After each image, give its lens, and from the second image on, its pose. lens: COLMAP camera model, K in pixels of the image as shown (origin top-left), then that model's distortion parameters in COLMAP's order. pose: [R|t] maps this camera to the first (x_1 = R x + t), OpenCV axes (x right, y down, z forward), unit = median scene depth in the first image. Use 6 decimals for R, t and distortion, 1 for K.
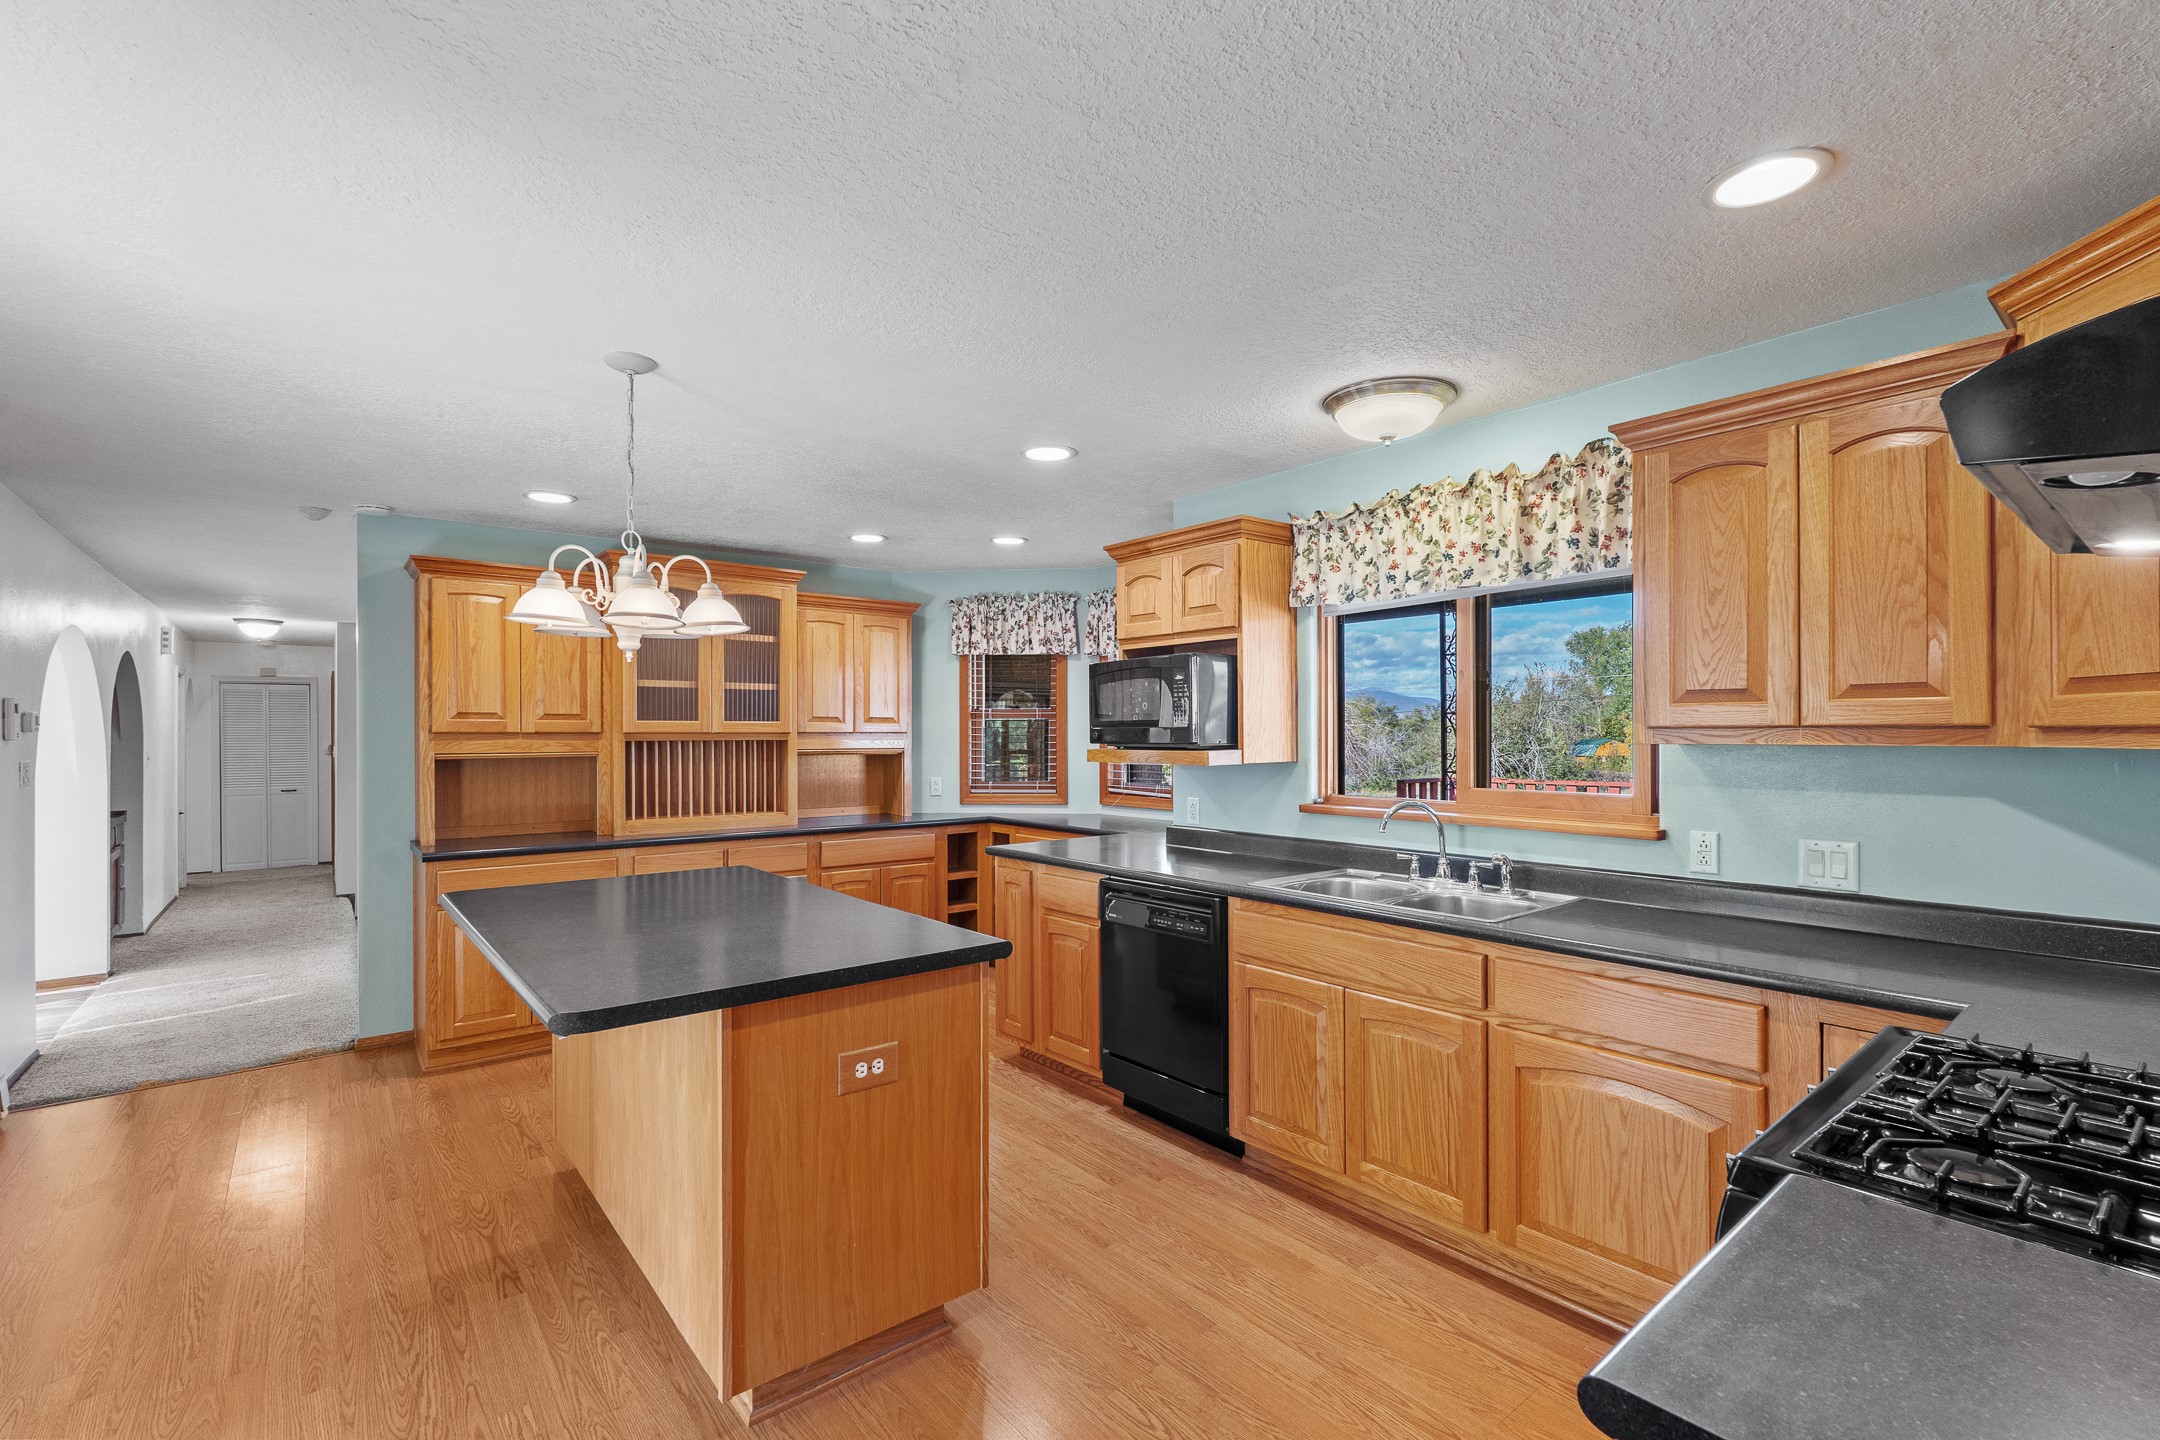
lens RADIAL K [[955.5, 0, 1089.1], [0, 955.5, 718.7], [0, 0, 1]] dist [-0.008287, 0.000524]
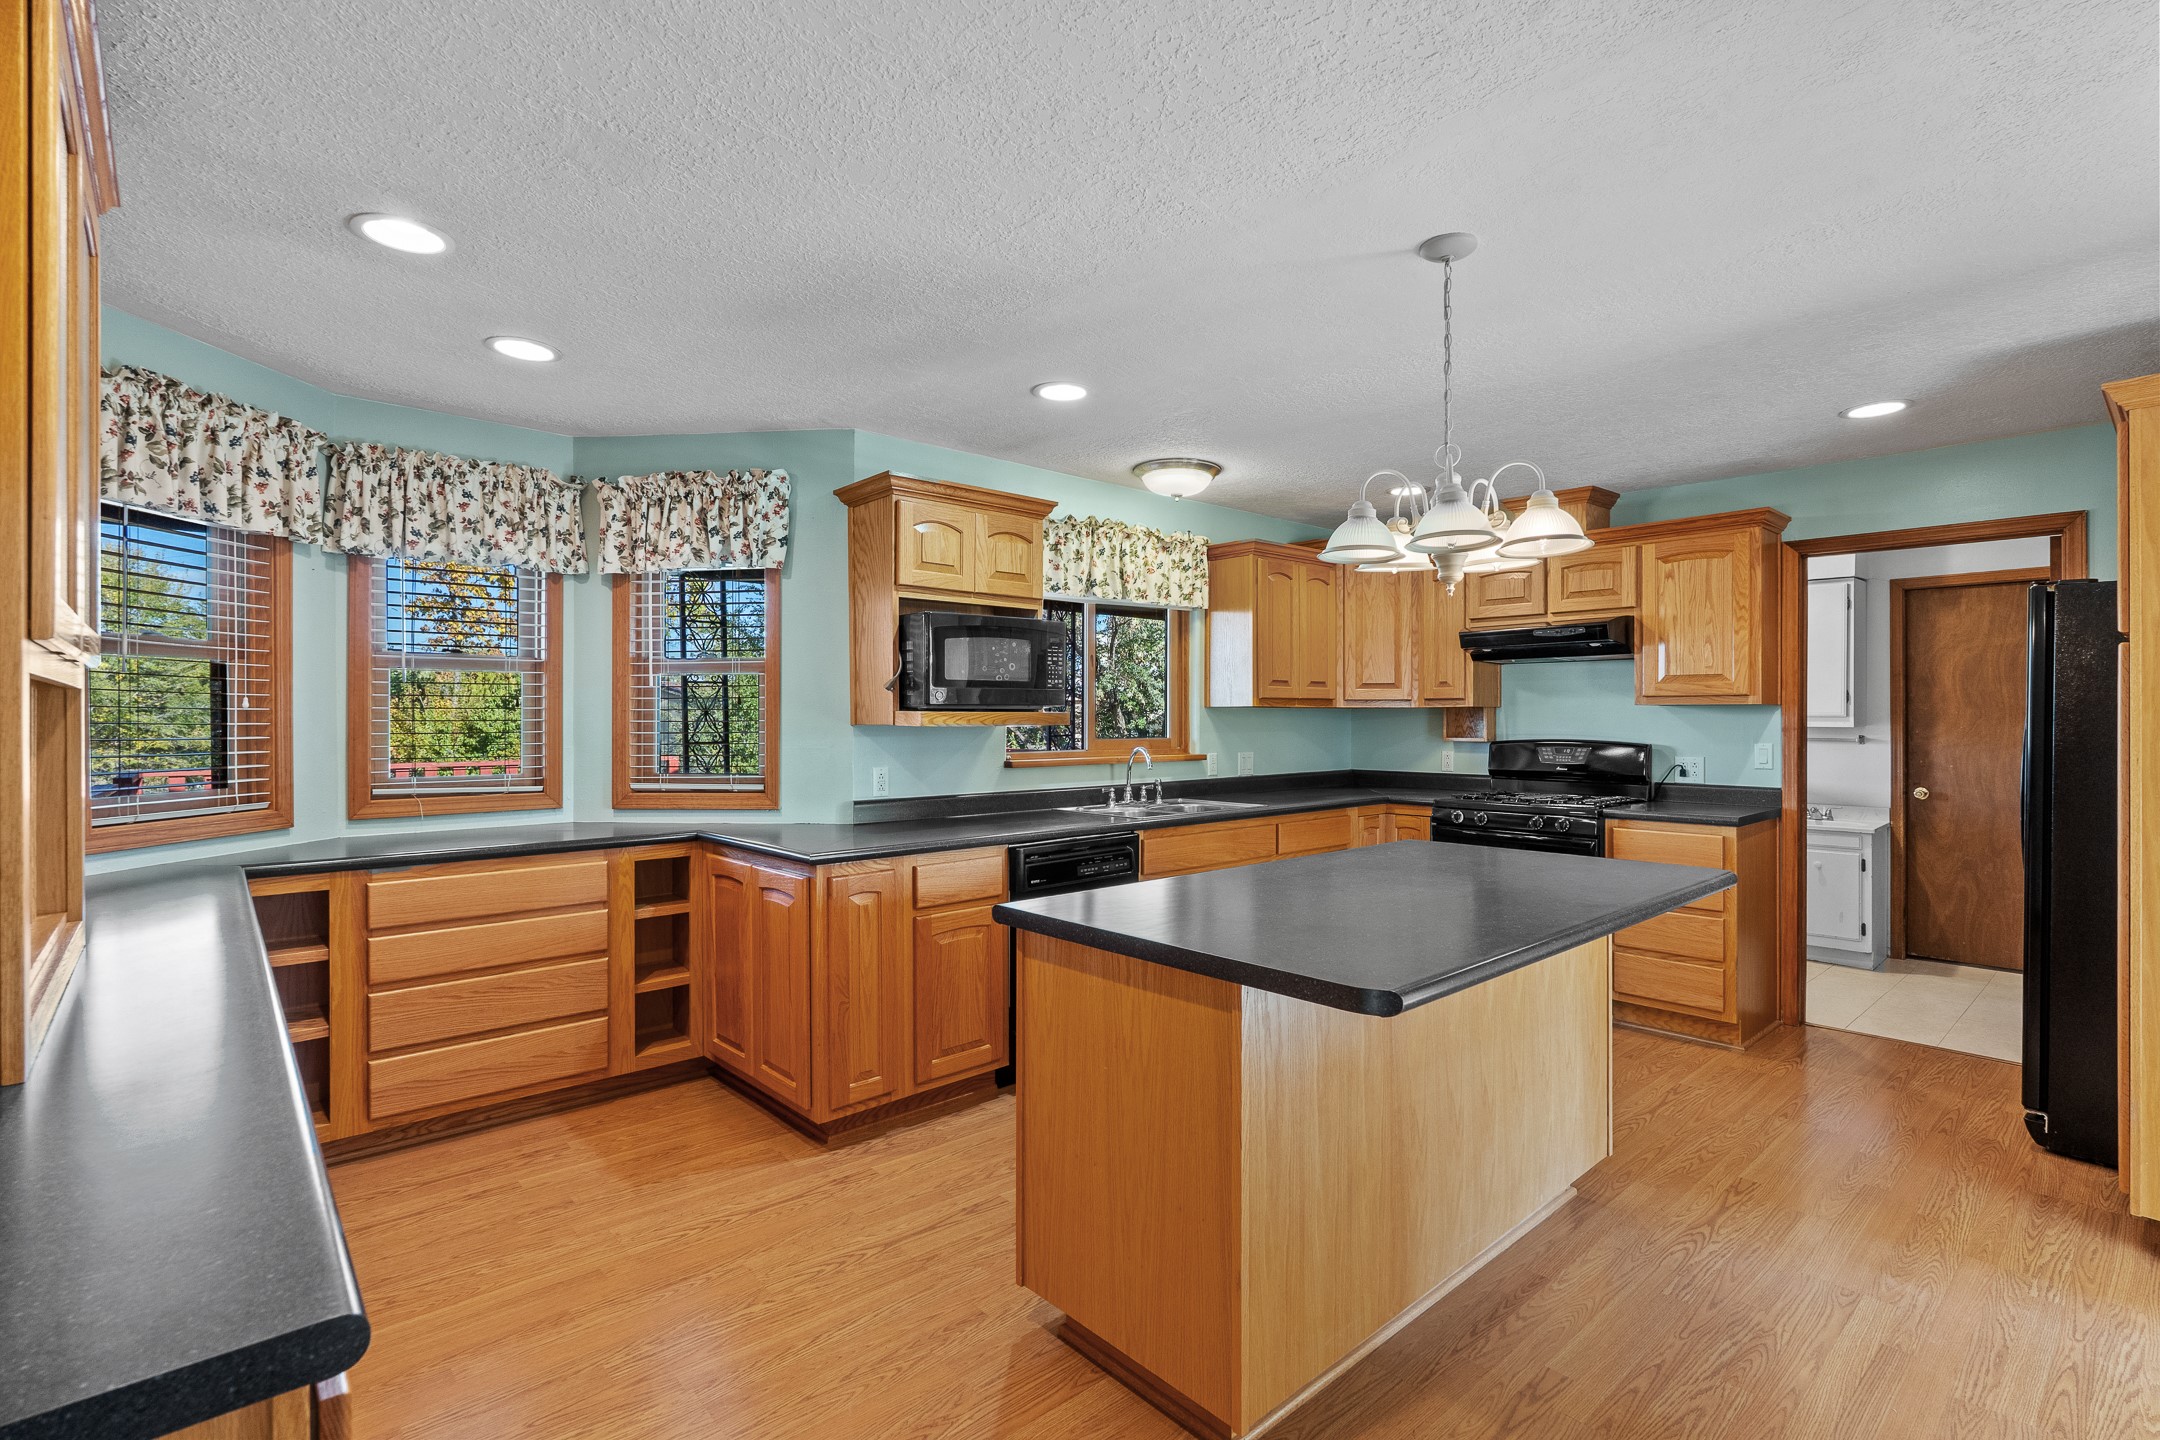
lens RADIAL K [[991.7, 0, 1080.0], [0, 991.7, 720.0], [0, 0, 1]] dist [-0.000429, -0.000166]
pose [[-0.039639, -0.011725, 0.999145, -0.881597], [-0.020582, 0.999729, 0.010915, 0.023417], [-0.999002, -0.020132, -0.039869, 0.893589]]
